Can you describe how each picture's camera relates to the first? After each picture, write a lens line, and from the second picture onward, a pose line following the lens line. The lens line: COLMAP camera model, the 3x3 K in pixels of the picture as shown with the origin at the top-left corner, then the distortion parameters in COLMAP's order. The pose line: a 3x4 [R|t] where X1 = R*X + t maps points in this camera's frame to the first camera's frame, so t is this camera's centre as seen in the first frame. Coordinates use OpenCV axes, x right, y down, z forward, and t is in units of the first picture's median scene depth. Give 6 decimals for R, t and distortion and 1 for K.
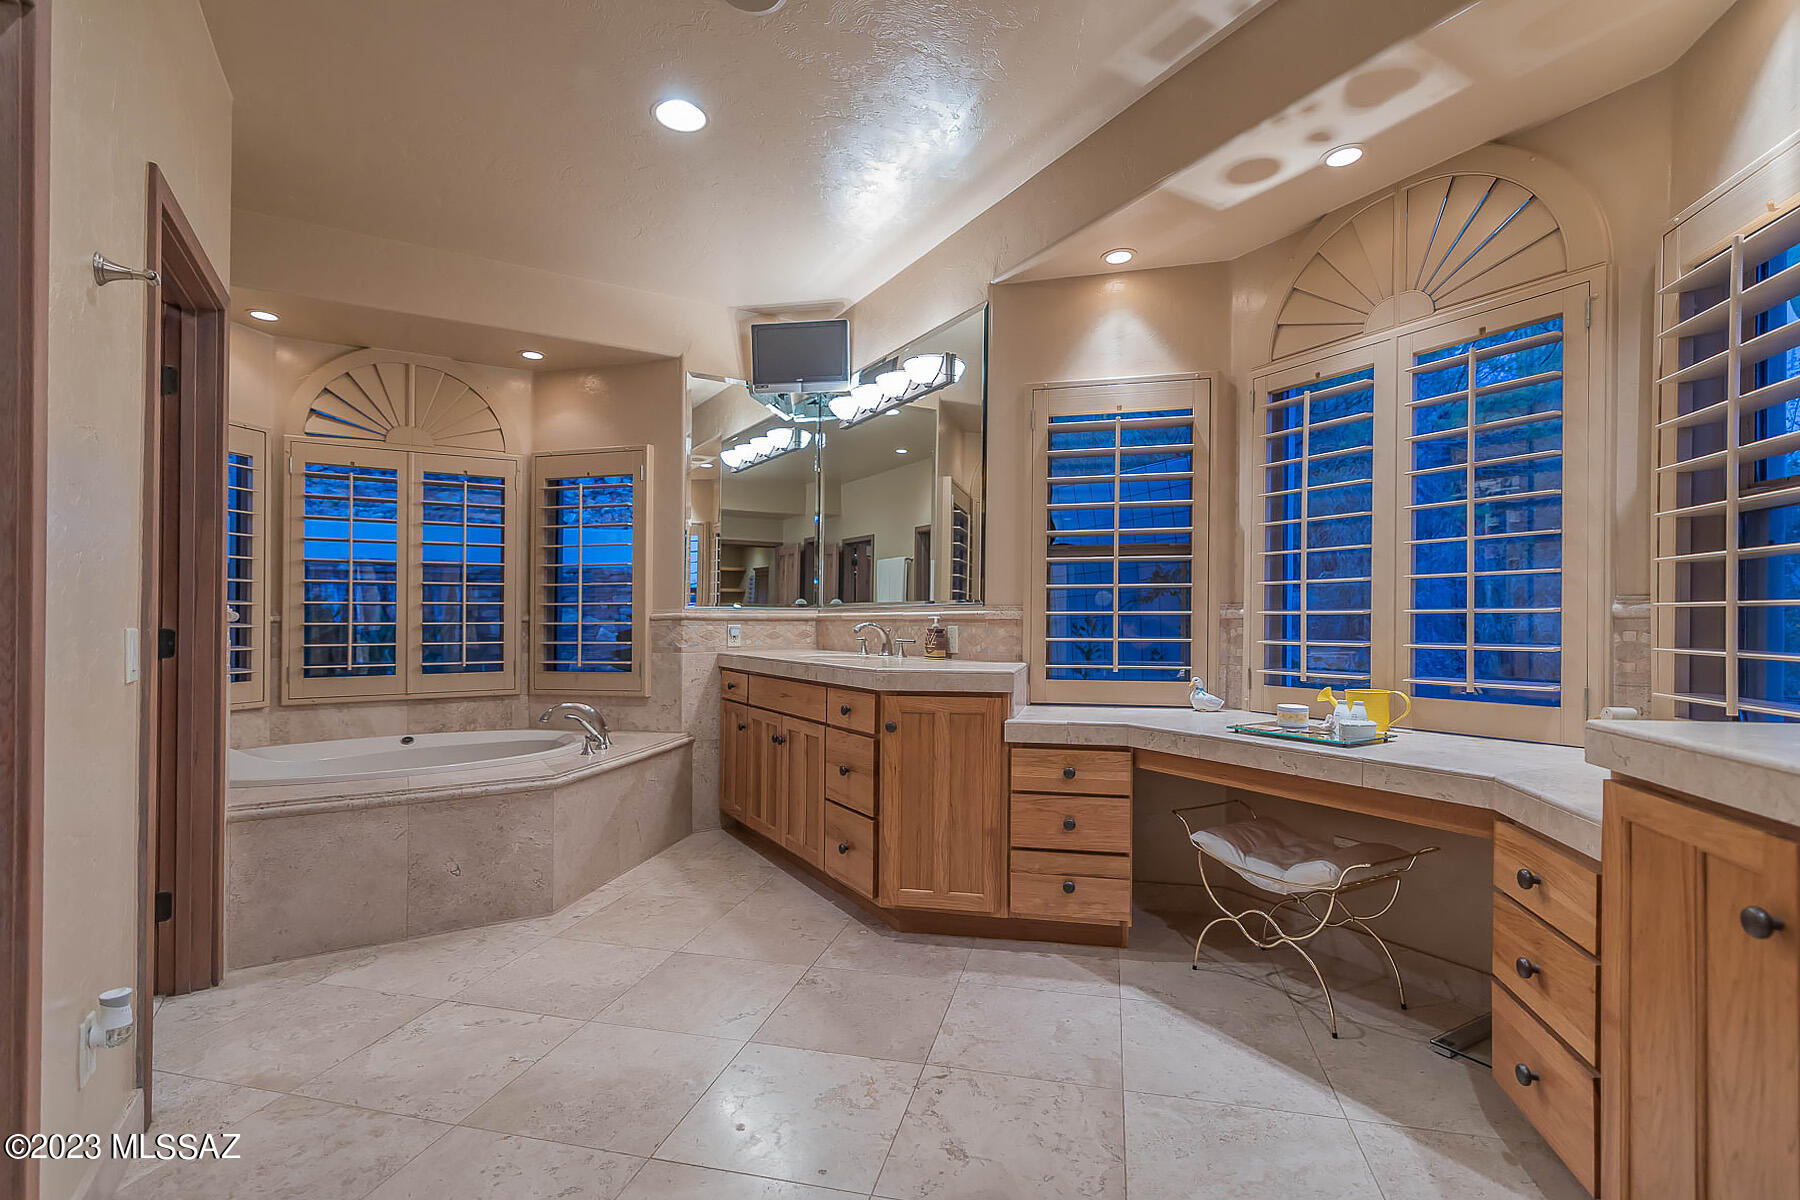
lens RADIAL K [[819.5, 0, 900.0], [0, 819.5, 600.0], [0, 0, 1]] dist [0.000108, -0.000415]
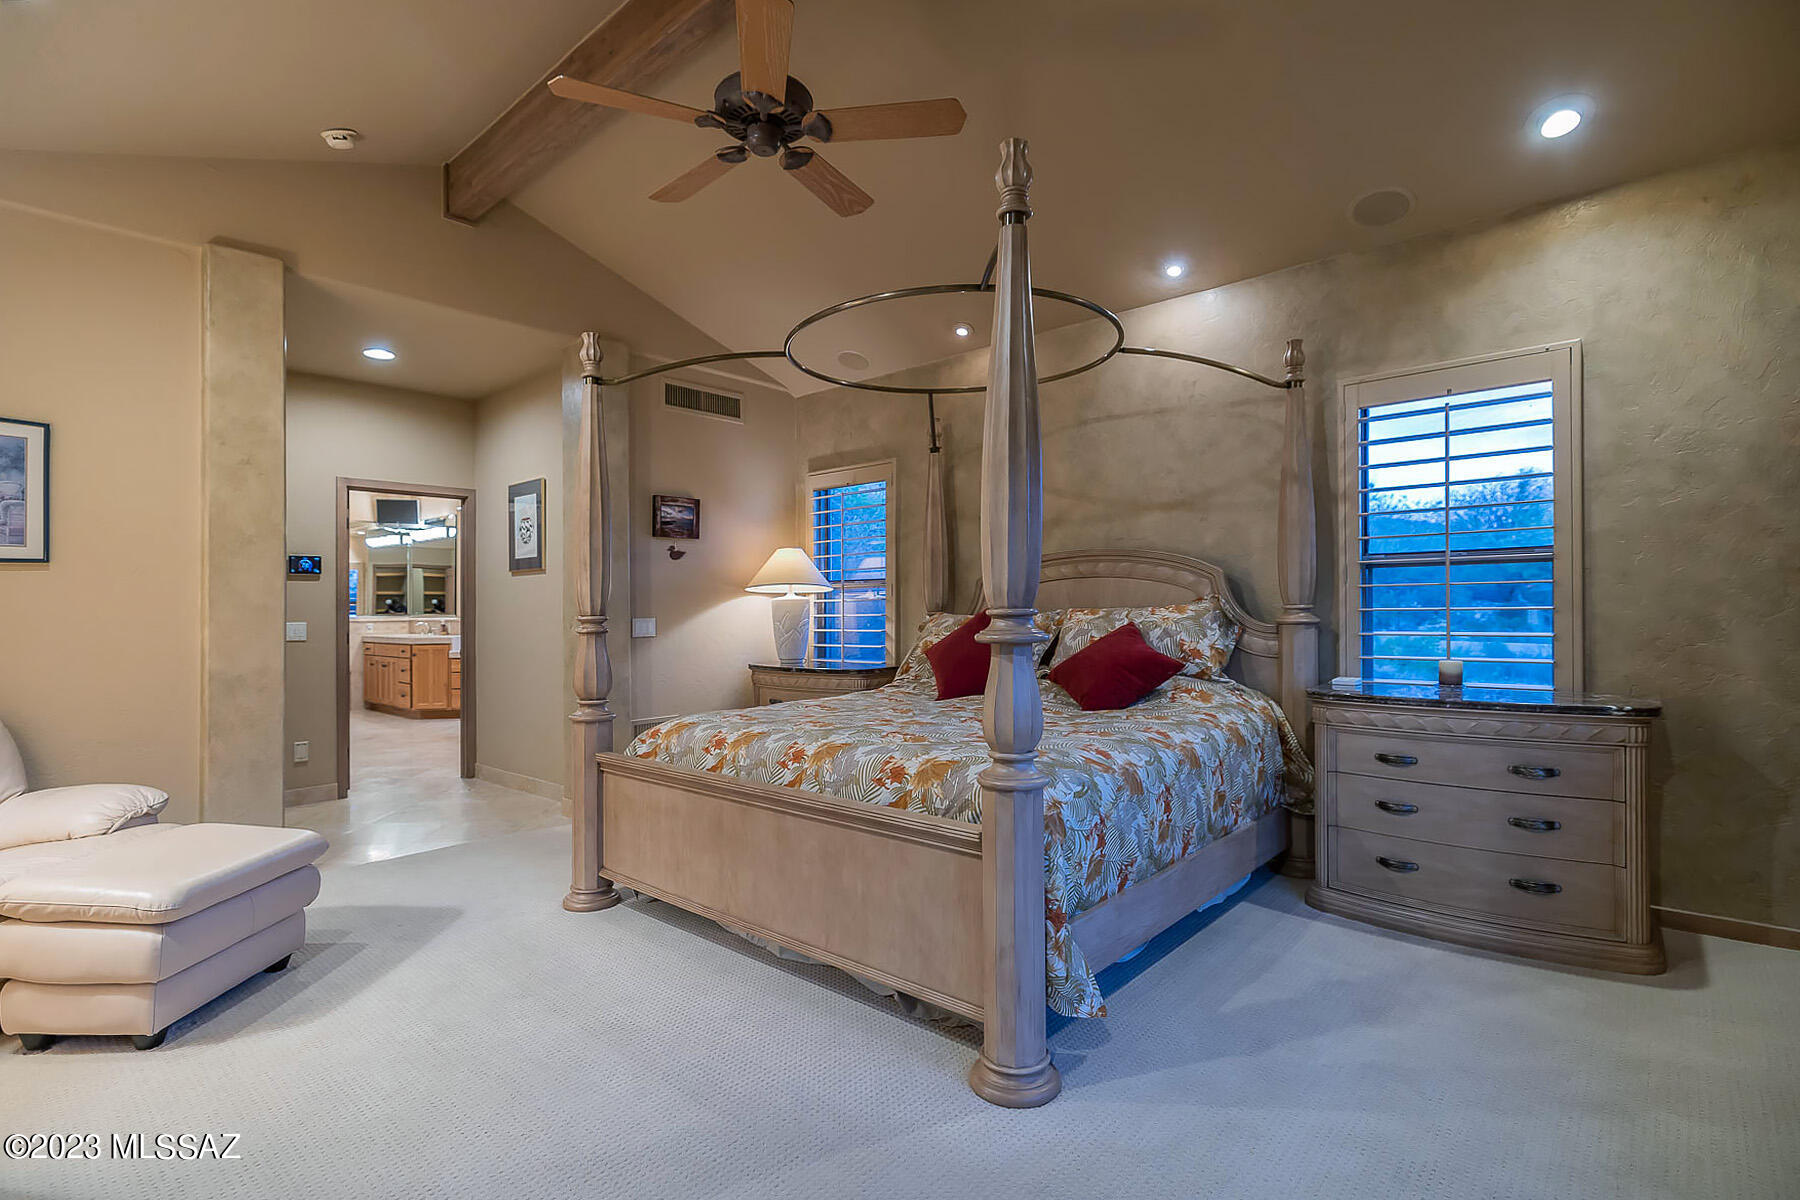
lens RADIAL K [[865.2, 0, 900.0], [0, 865.2, 600.0], [0, 0, 1]] dist [-0.001765, -0.000385]
pose [[0.958805, -0.004574, 0.284028, 0.731534], [0.001112, 0.999923, 0.012349, -0.089240], [-0.284062, -0.011524, 0.958737, -2.410923]]
